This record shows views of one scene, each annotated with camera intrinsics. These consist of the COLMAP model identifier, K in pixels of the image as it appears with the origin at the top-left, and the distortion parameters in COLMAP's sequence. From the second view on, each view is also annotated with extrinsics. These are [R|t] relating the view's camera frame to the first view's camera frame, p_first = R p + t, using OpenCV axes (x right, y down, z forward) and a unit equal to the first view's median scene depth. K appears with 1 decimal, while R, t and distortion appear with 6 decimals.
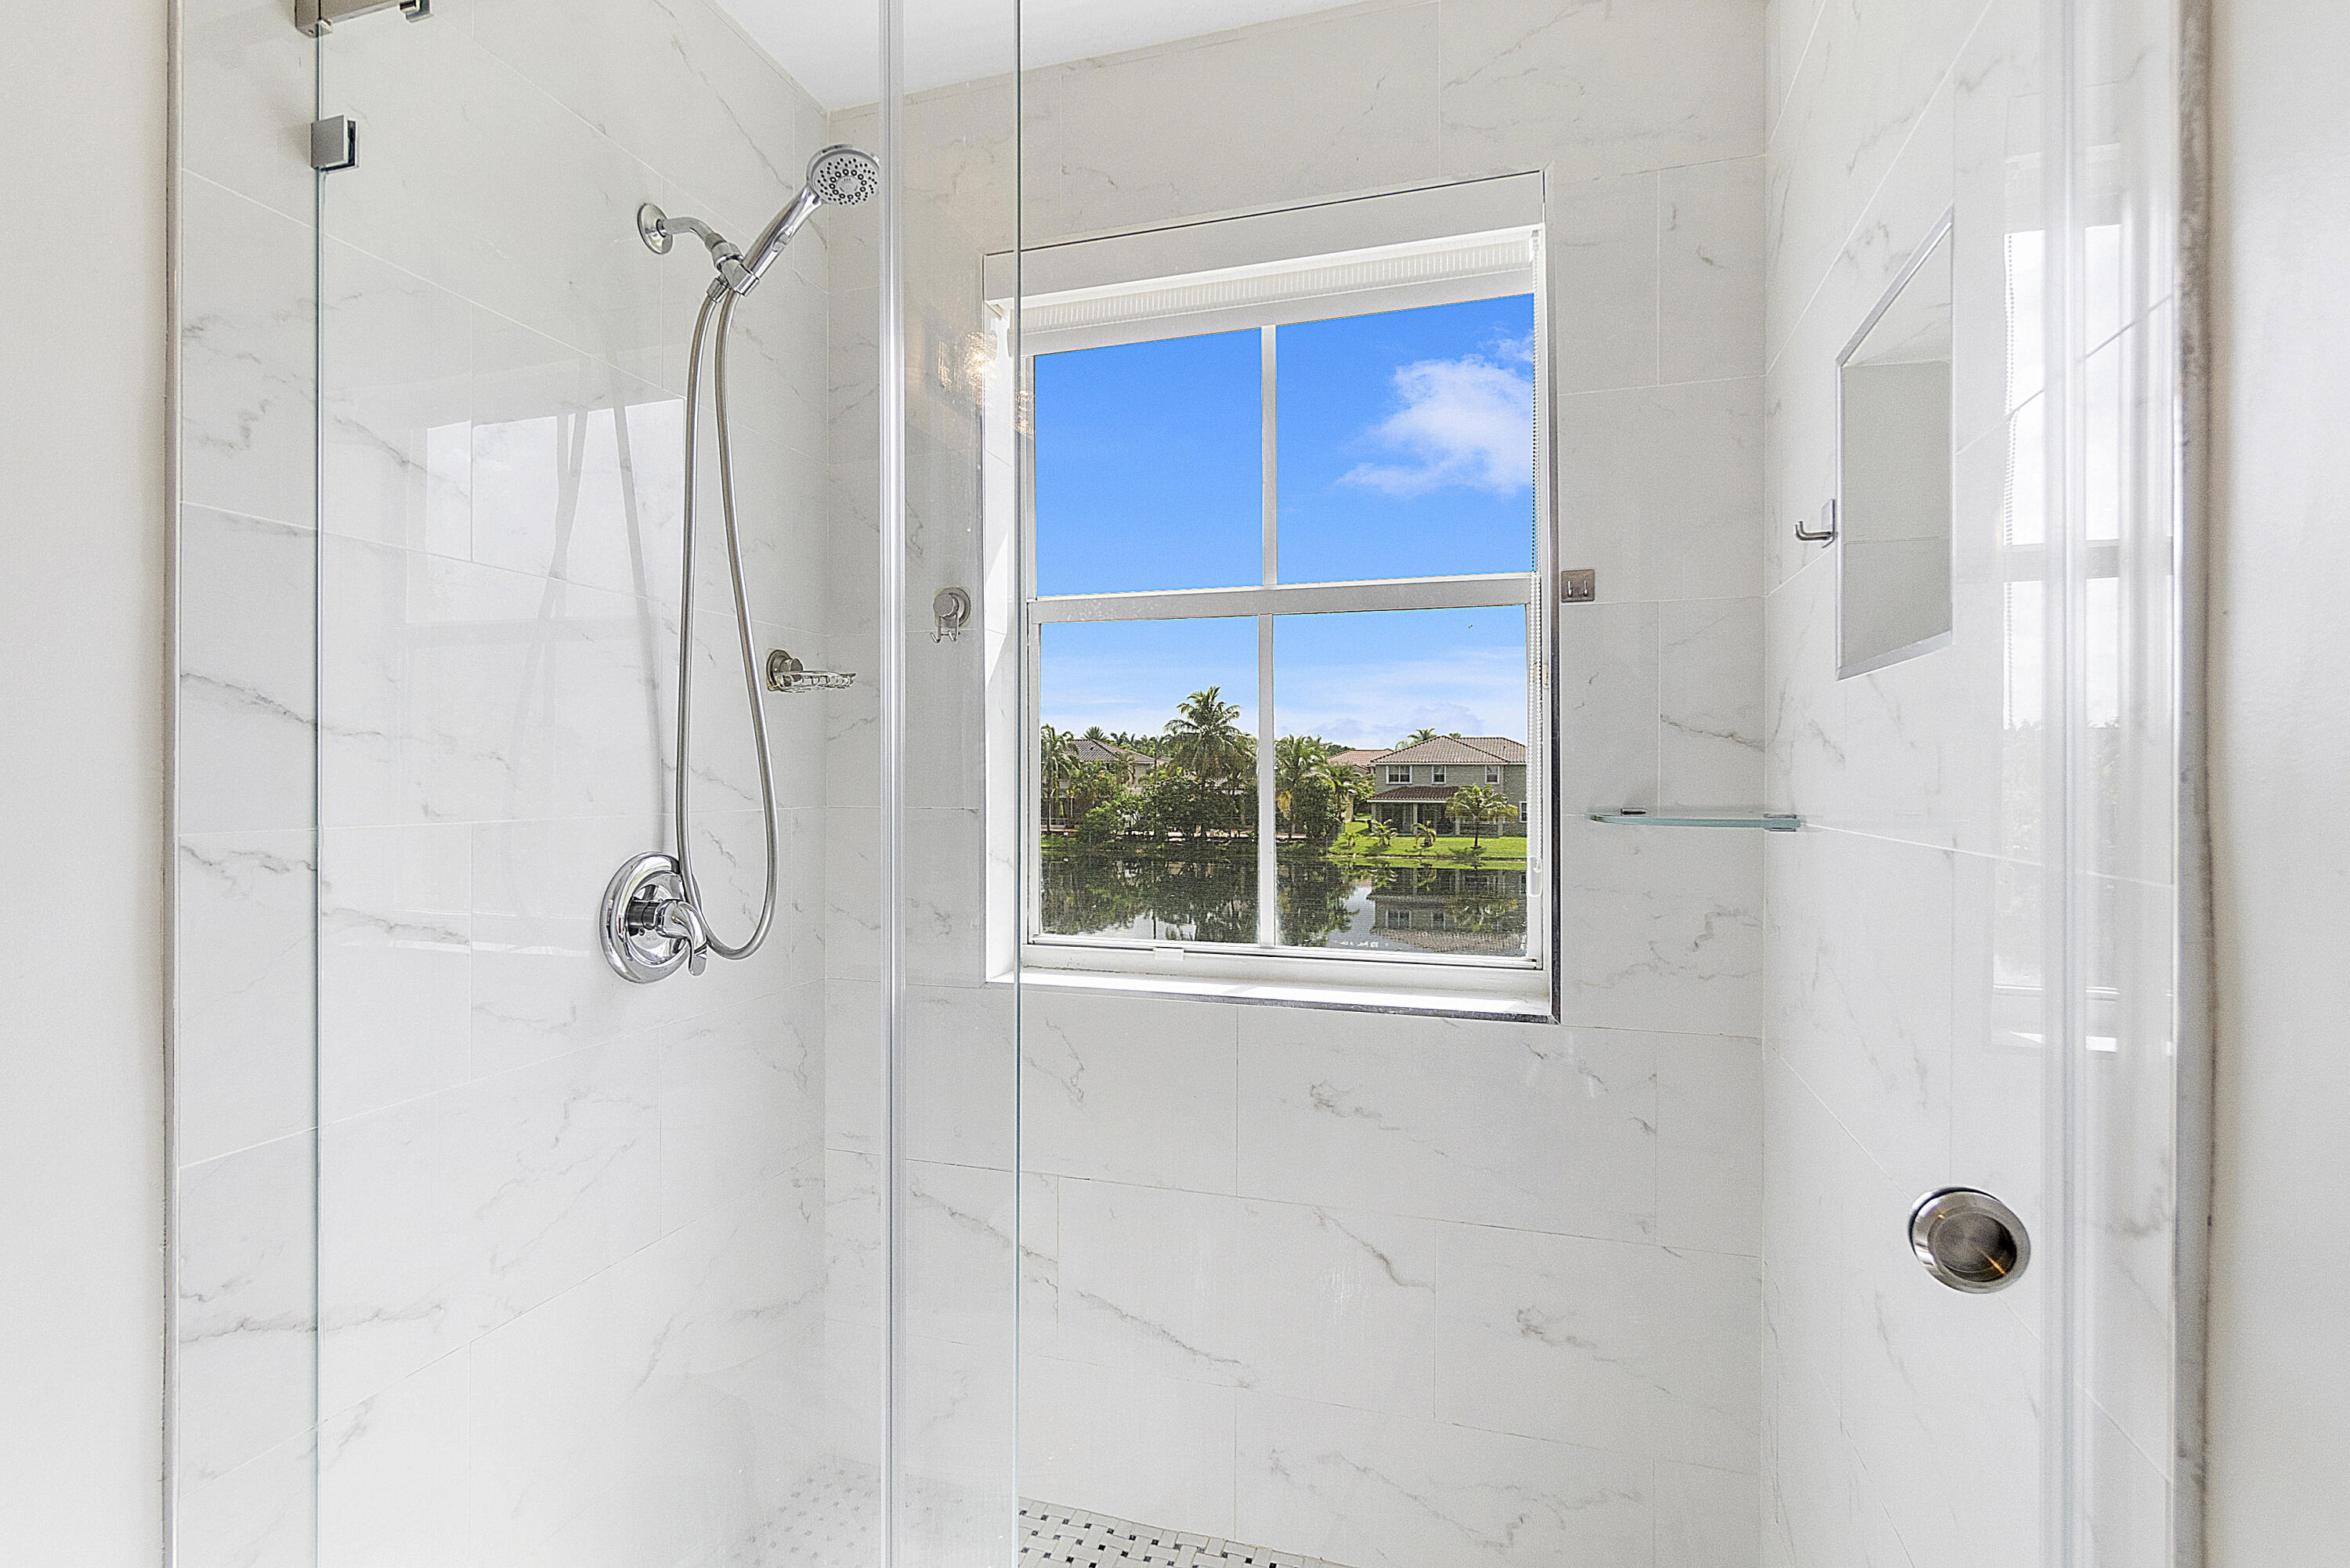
lens RADIAL K [[1074.2, 0, 1175.0], [0, 1074.2, 784.0], [0, 0, 1]] dist [-0.001358, -0.000187]
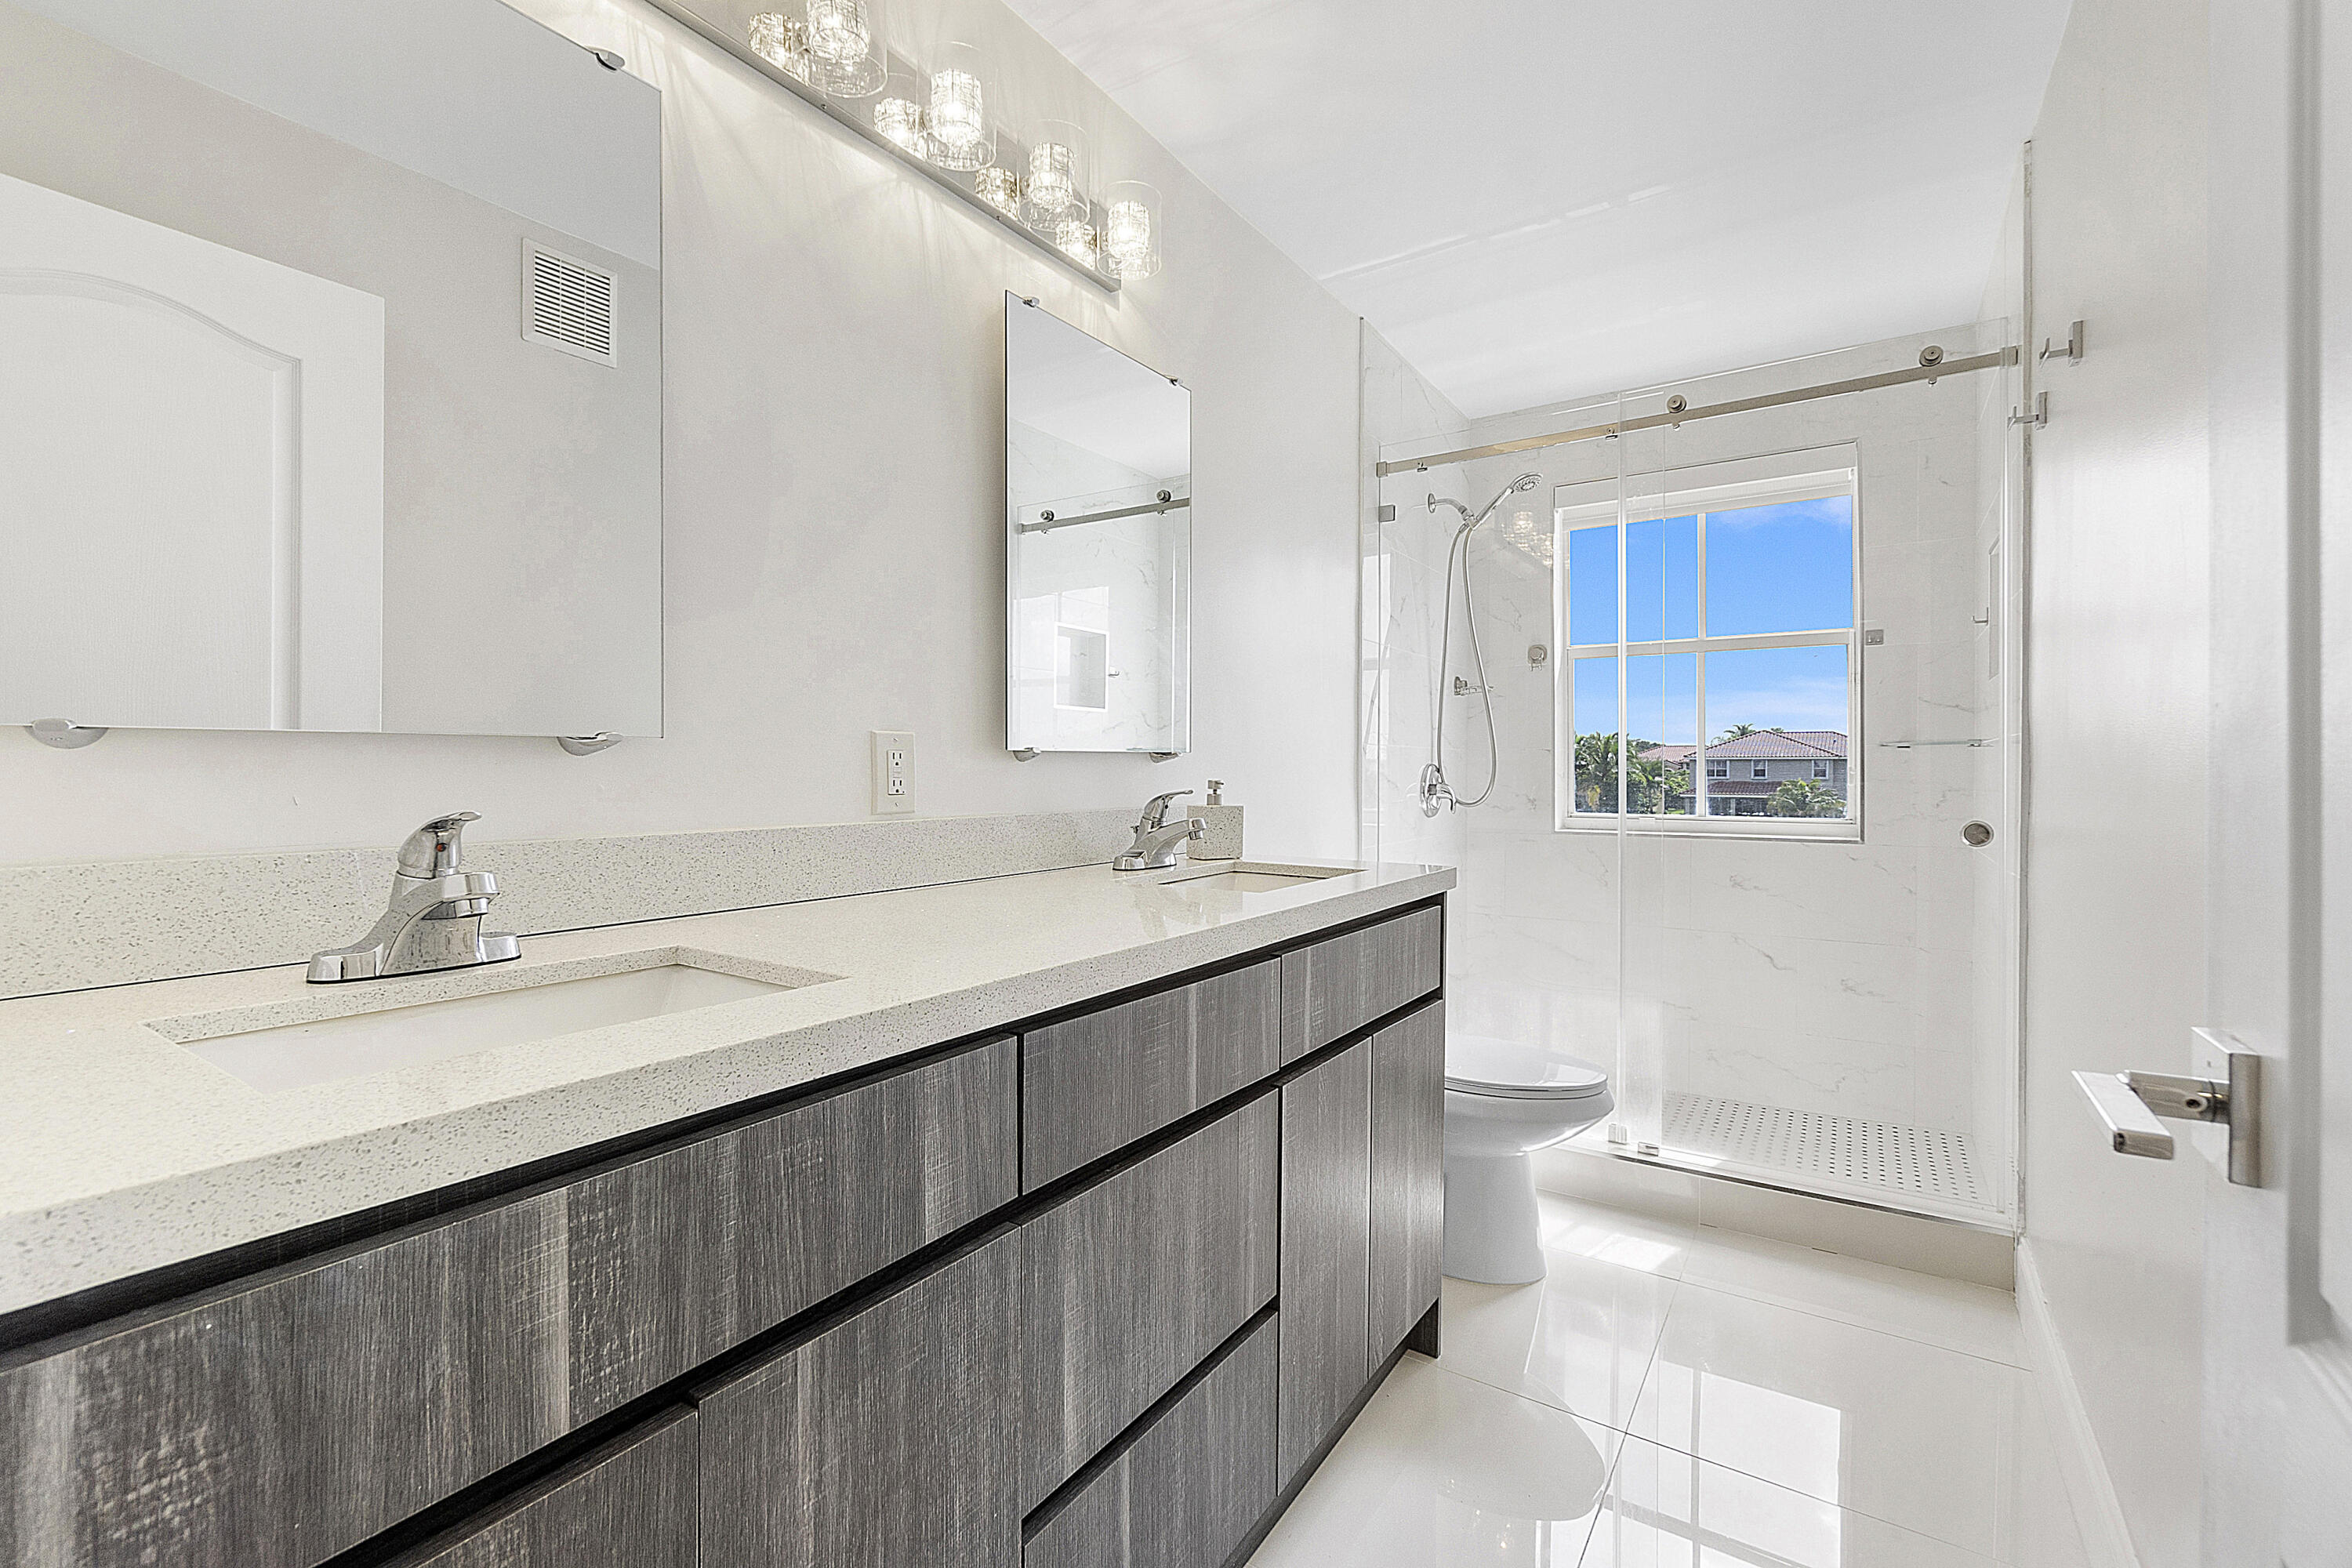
lens RADIAL K [[1020.2, 0, 1176.0], [0, 1020.2, 784.0], [0, 0, 1]] dist [-0.002263, -0.000268]
pose [[0.962187, 0.000931, -0.272389, -0.317709], [-0.000689, 0.999999, 0.000984, 0.081752], [0.272390, -0.000759, 0.962187, -1.032947]]
